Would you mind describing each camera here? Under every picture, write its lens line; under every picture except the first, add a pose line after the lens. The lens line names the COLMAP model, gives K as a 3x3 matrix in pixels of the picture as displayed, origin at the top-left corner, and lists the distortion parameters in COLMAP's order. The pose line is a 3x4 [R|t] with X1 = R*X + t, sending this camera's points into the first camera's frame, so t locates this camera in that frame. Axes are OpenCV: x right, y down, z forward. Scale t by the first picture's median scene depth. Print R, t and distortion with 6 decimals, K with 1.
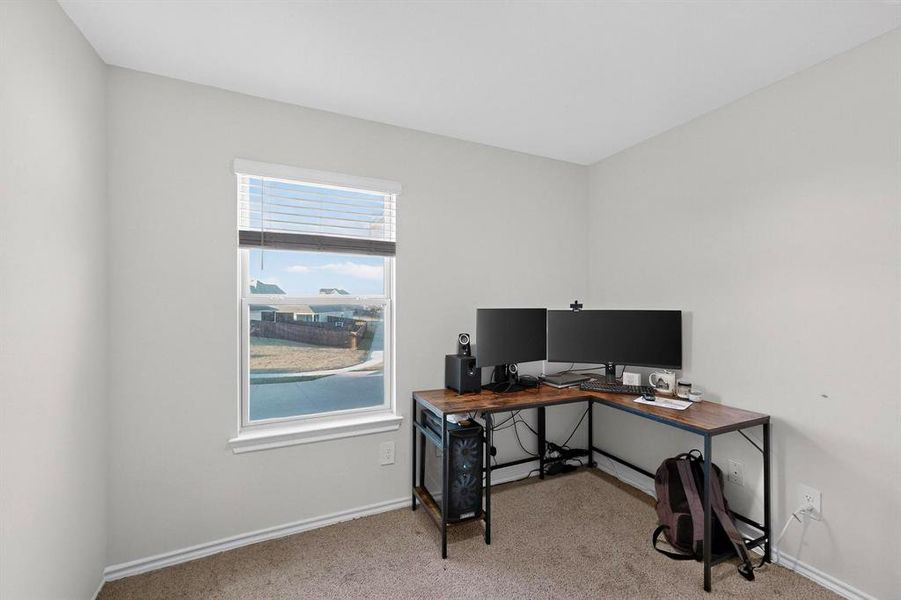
lens RADIAL K [[373.3, 0, 450.8], [0, 373.3, 299.6], [0, 0, 1]] dist [-0.002196, -0.000078]
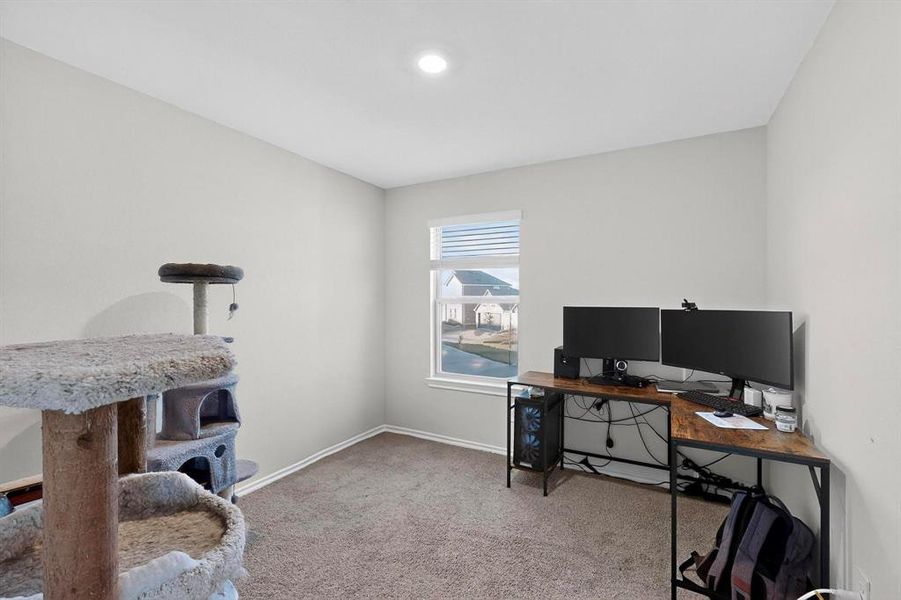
lens RADIAL K [[399.3, 0, 450.4], [0, 399.3, 300.5], [0, 0, 1]] dist [0.000285, -0.000806]
pose [[0.580258, -0.003636, -0.814424, 0.806962], [0.001828, 0.999993, -0.003162, 0.008361], [0.814431, 0.000346, 0.580261, -0.016884]]
